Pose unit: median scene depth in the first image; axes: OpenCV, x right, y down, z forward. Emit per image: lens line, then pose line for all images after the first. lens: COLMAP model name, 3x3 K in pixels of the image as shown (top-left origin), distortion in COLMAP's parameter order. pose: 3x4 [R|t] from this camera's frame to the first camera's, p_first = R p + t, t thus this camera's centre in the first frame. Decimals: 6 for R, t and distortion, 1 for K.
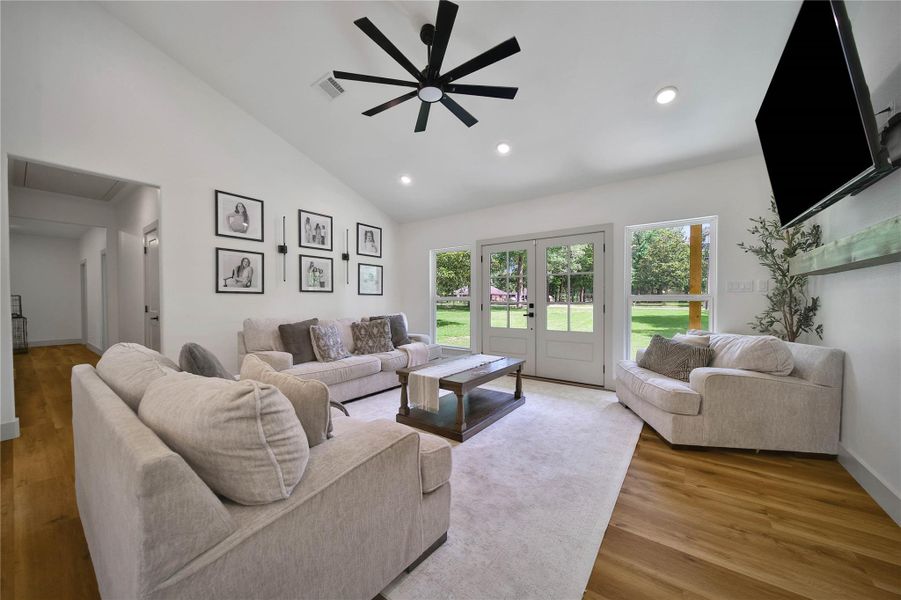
lens RADIAL K [[326.0, 0, 452.5], [0, 326.0, 301.8], [0, 0, 1]] dist [0.000085, 0.000453]
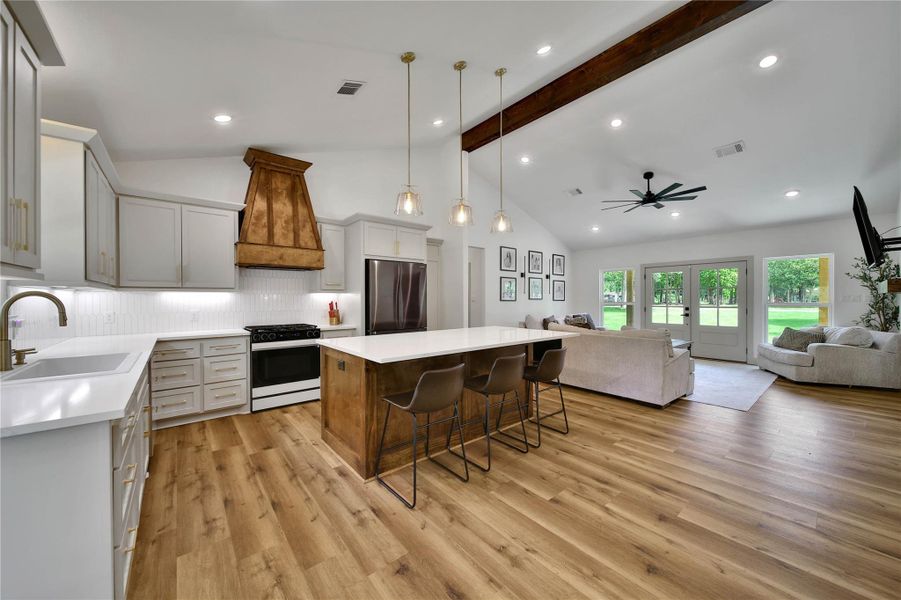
lens RADIAL K [[326.0, 0, 458.3], [0, 326.0, 298.9], [0, 0, 1]] dist [0.000085, 0.000453]
pose [[0.968891, -0.001153, -0.247486, -0.474172], [-0.001308, 0.999951, -0.009779, -0.020020], [0.247486, 0.009798, 0.968842, -0.829290]]
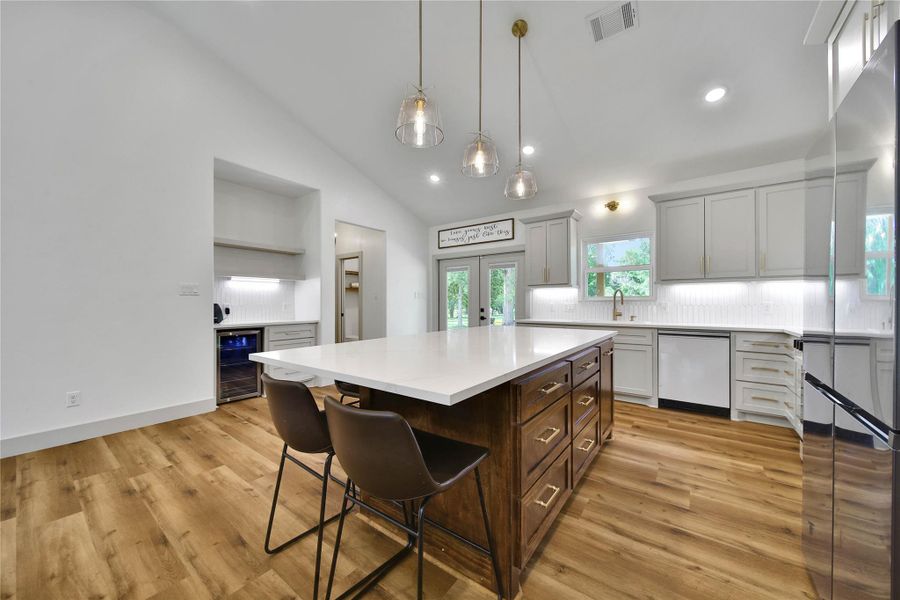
lens RADIAL K [[325.6, 0, 453.9], [0, 325.6, 304.8], [0, 0, 1]] dist [0.000085, 0.000453]
pose [[-0.999906, 0.005088, 0.012728, -0.624886], [0.005318, 0.999822, 0.018115, -0.005479], [-0.012634, 0.018181, -0.999755, 0.441583]]
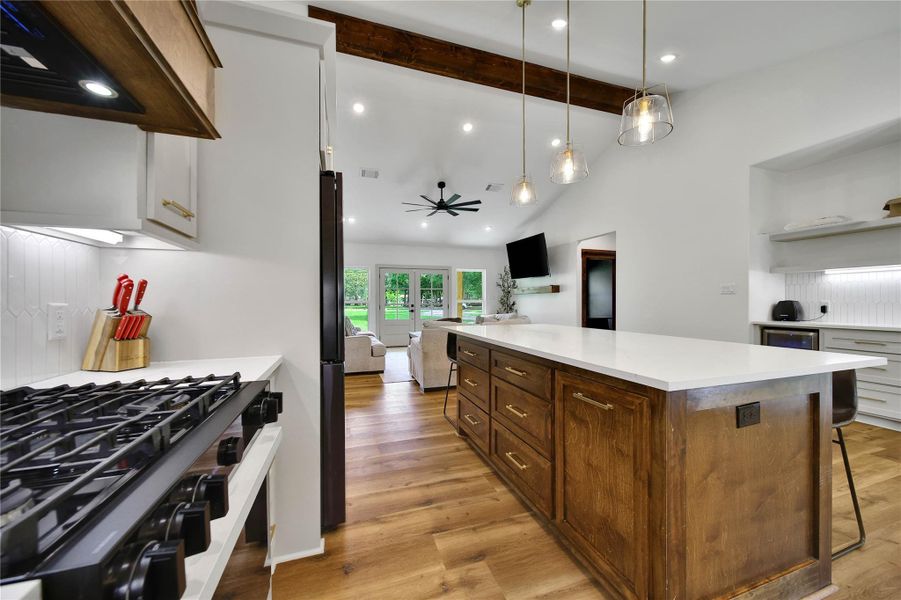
lens RADIAL K [[335.0, 0, 455.8], [0, 335.0, 305.2], [0, 0, 1]] dist [0.001513, -0.000450]
pose [[0.571232, -0.009909, 0.820729, -1.266279], [0.009578, 0.999940, 0.005406, 0.002452], [-0.820733, 0.004773, 0.571292, -0.272663]]
